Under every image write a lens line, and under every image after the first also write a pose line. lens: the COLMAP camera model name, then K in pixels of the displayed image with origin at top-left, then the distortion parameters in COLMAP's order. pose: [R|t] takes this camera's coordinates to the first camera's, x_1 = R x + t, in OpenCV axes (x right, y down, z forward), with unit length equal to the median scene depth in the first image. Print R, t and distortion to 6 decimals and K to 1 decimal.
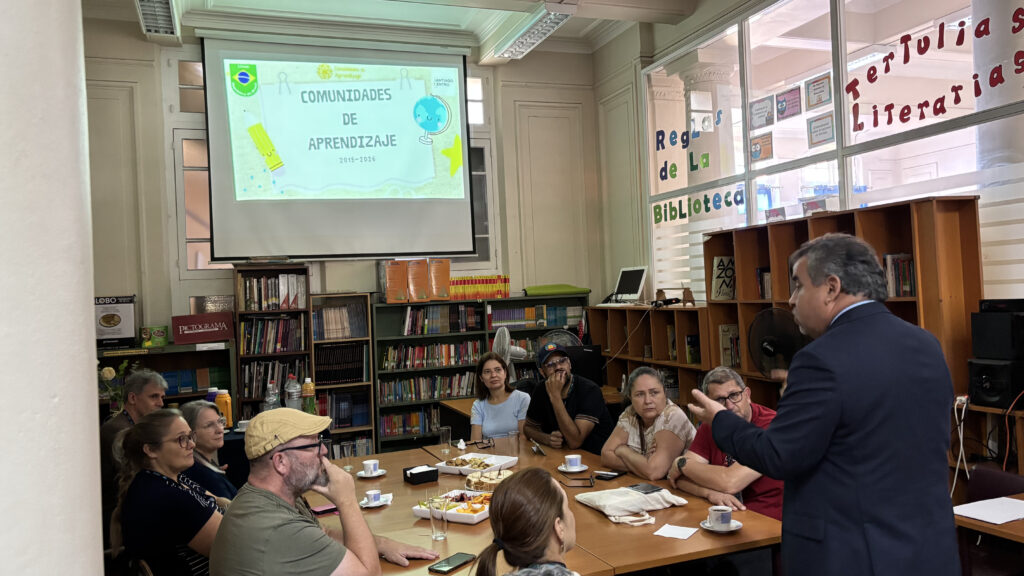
lens RADIAL K [[728.2, 0, 512.0], [0, 728.2, 288.0], [0, 0, 1]] dist [0.000221, -0.007145]
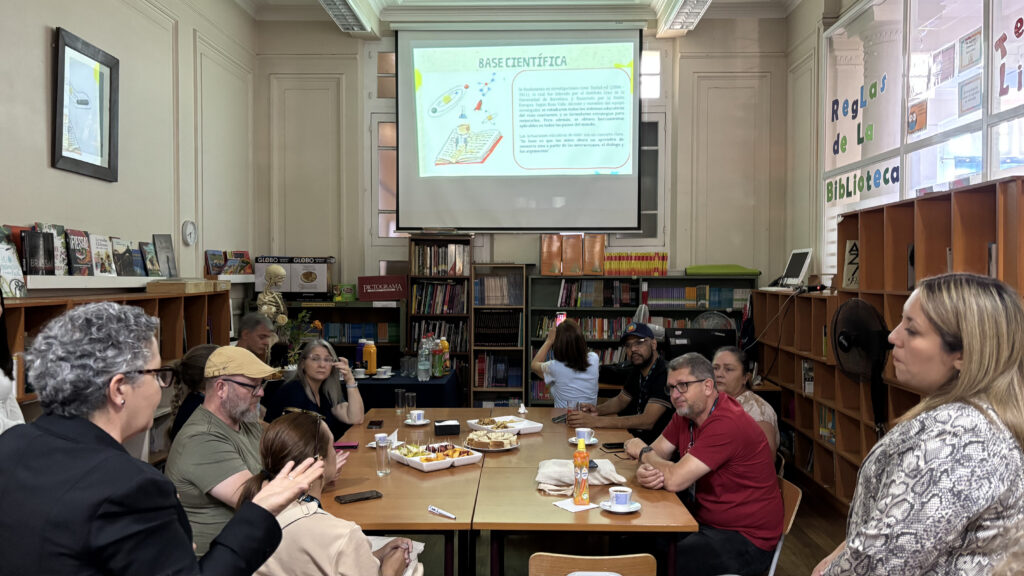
lens RADIAL K [[728.2, 0, 512.0], [0, 728.2, 288.0], [0, 0, 1]] dist [0.000221, -0.007145]
pose [[0.931448, 0.057330, -0.359331, 0.167229], [-0.044912, 0.998073, 0.042820, -0.003128], [0.361093, -0.023746, 0.932227, 0.005504]]
